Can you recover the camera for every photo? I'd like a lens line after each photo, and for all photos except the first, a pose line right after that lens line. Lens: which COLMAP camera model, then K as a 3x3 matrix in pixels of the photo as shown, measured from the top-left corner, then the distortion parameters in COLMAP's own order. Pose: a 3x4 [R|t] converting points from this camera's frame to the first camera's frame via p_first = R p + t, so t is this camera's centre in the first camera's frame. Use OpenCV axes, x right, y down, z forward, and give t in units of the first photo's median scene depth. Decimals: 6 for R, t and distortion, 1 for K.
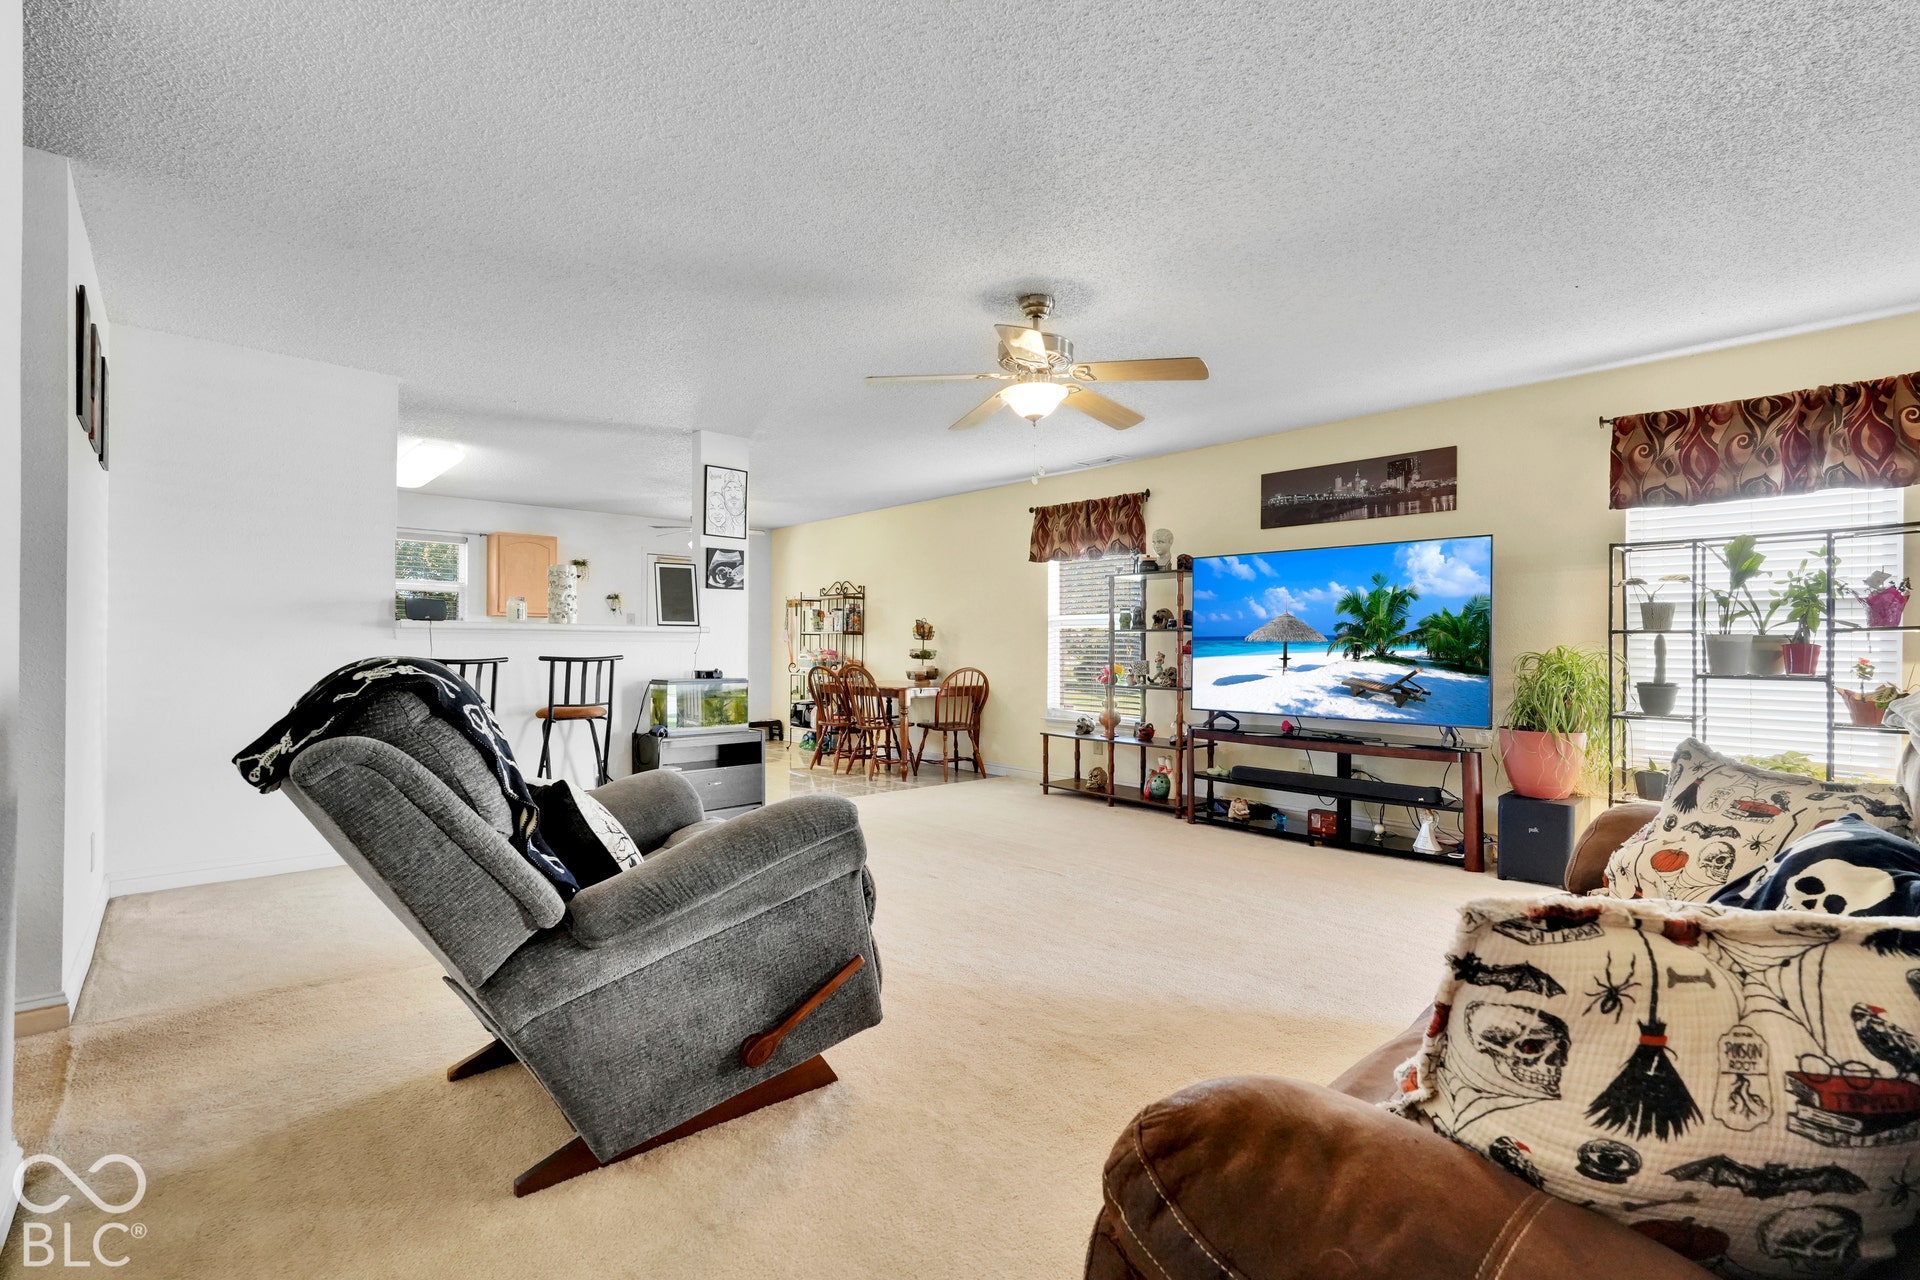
lens RADIAL K [[870.6, 0, 986.4], [0, 870.6, 652.1], [0, 0, 1]] dist [-0.013150, 0.007169]
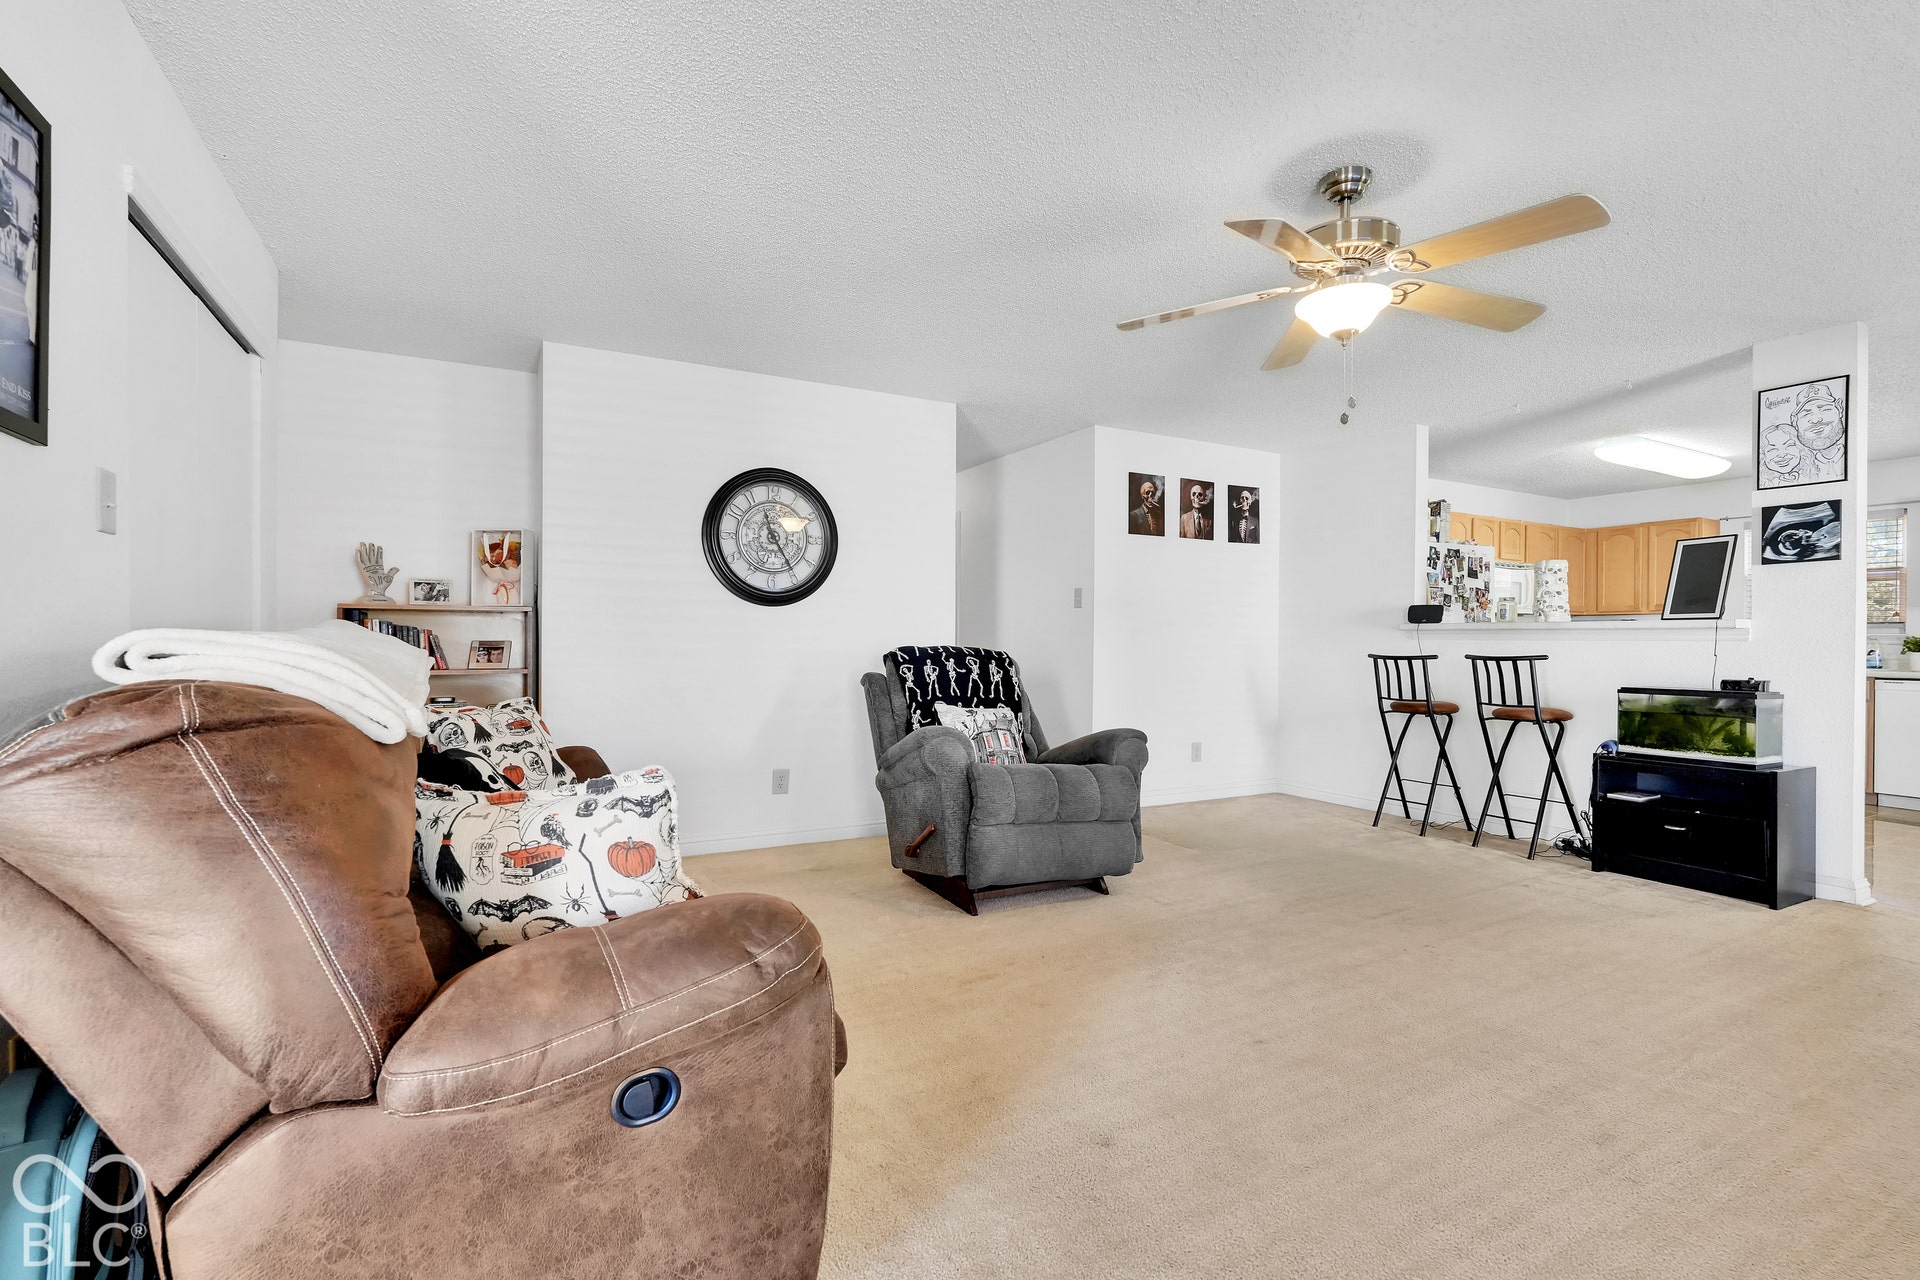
lens RADIAL K [[870.6, 0, 950.9], [0, 870.6, 645.6], [0, 0, 1]] dist [-0.013150, 0.007169]
pose [[-0.244168, -0.003386, -0.969727, 0.565445], [-0.013501, 0.999909, -0.000091, 0.001953], [0.969639, 0.013070, -0.244192, 0.571049]]
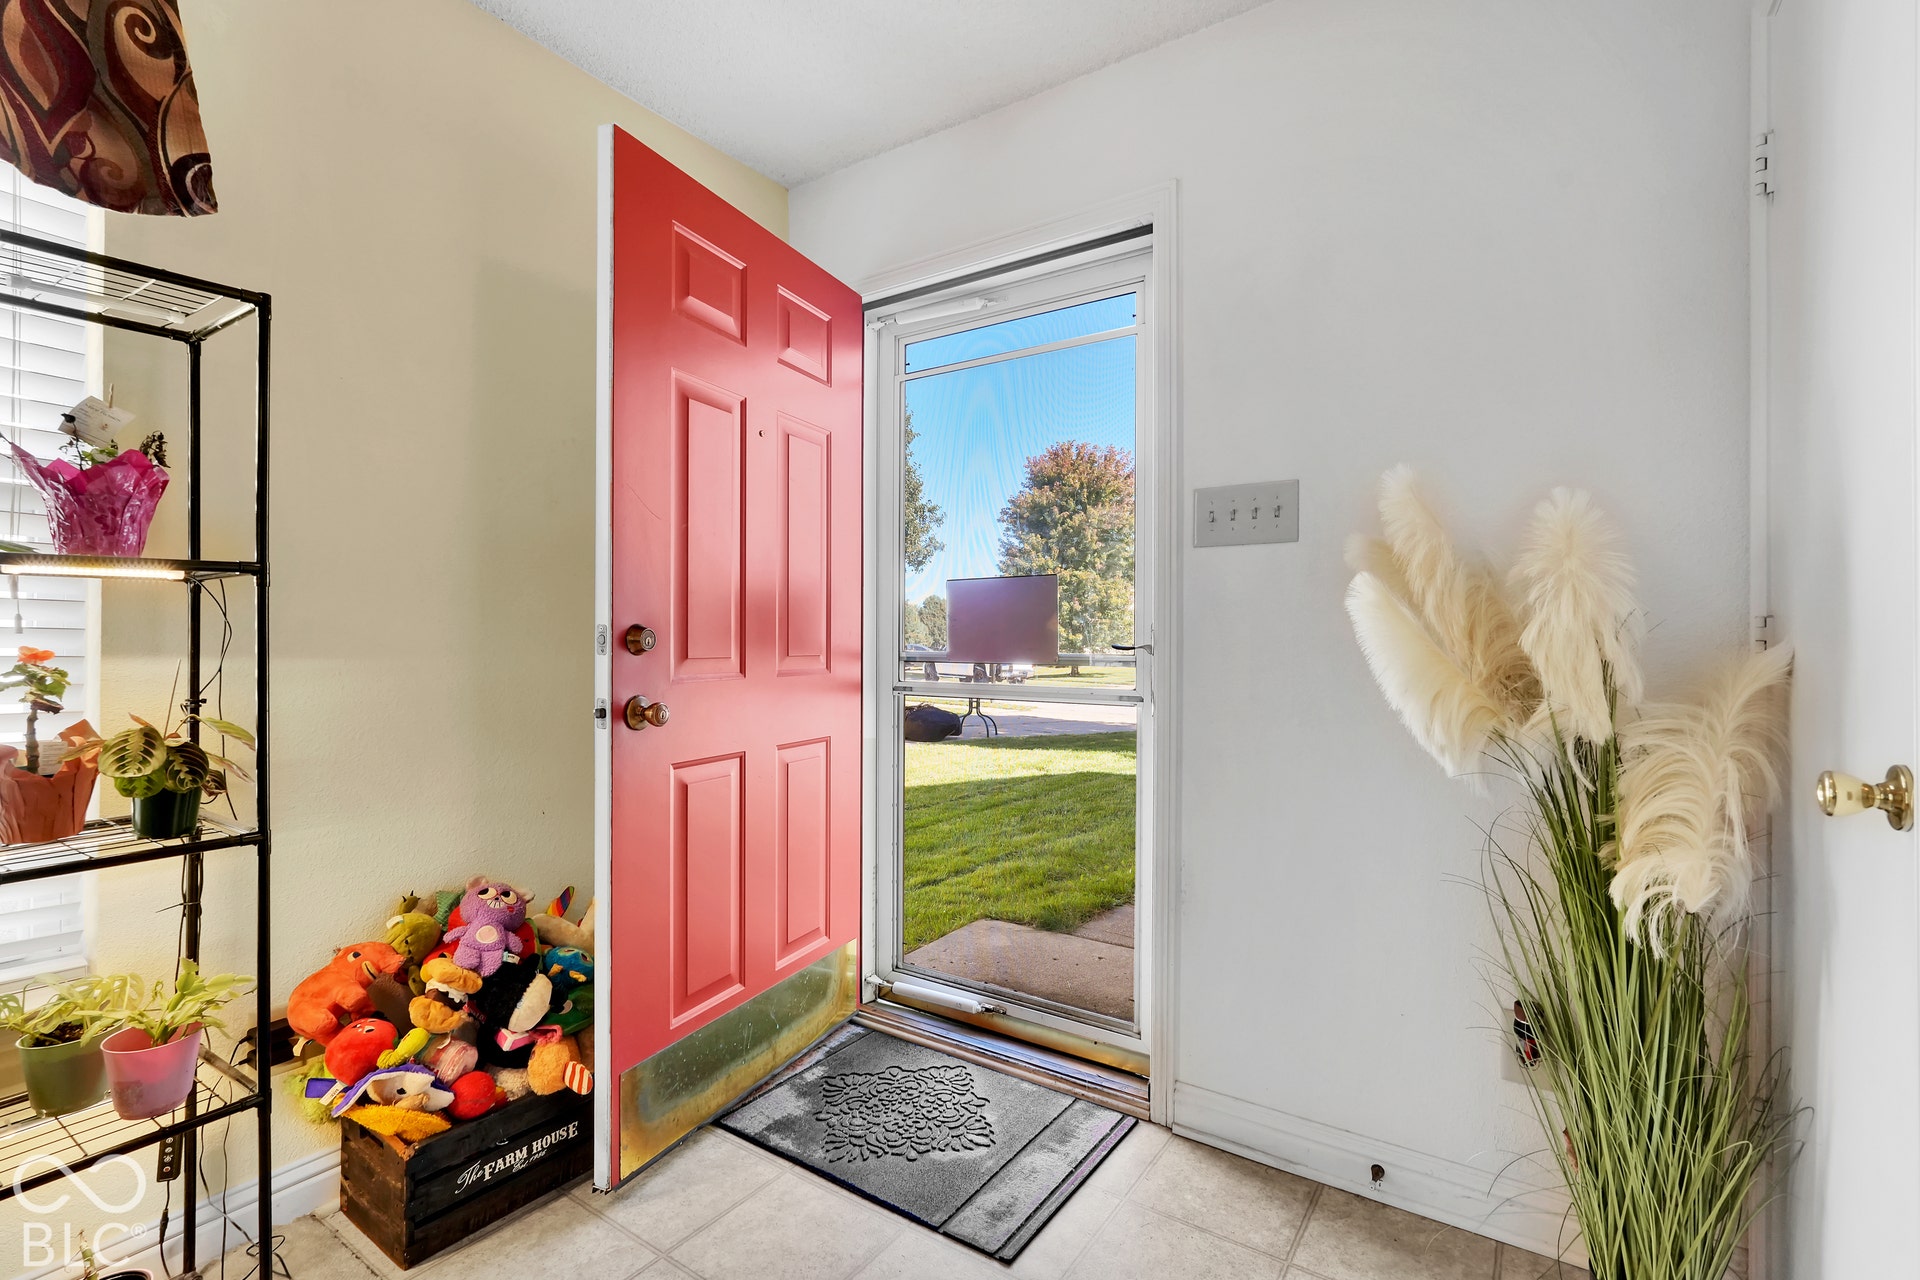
lens RADIAL K [[870.6, 0, 966.7], [0, 870.6, 639.6], [0, 0, 1]] dist [-0.013150, 0.007169]
pose [[-0.240552, -0.008240, 0.970601, 0.400291], [-0.003298, 0.999965, 0.007672, 0.001933], [-0.970631, -0.001356, -0.240571, 0.496352]]
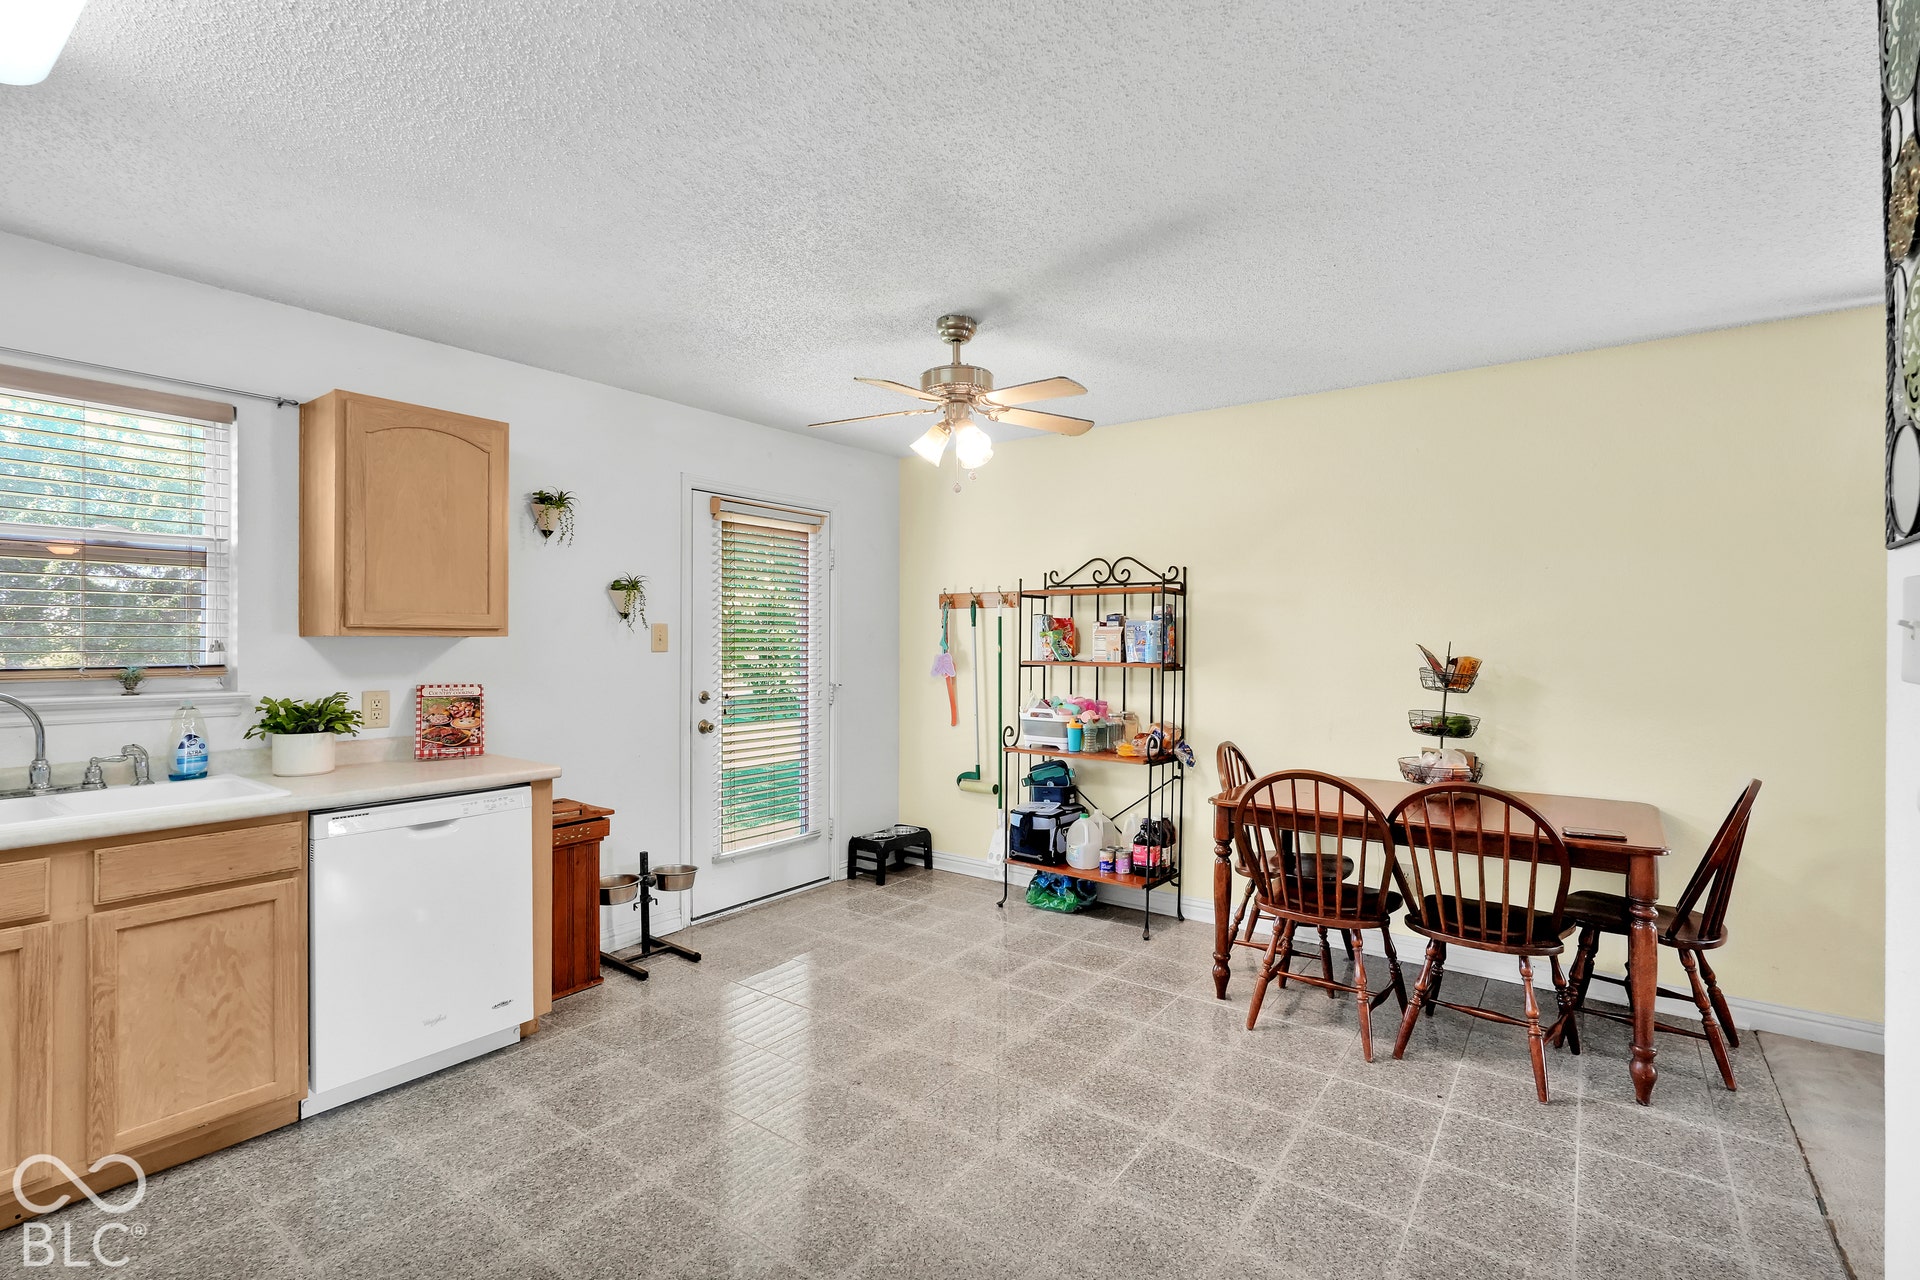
lens RADIAL K [[870.6, 0, 960.3], [0, 870.6, 639.7], [0, 0, 1]] dist [-0.013150, 0.007169]
pose [[0.981906, -0.004707, 0.189310, -0.613489], [0.005342, 0.999982, -0.002841, -0.061816], [-0.189293, 0.003801, 0.981913, 0.966401]]
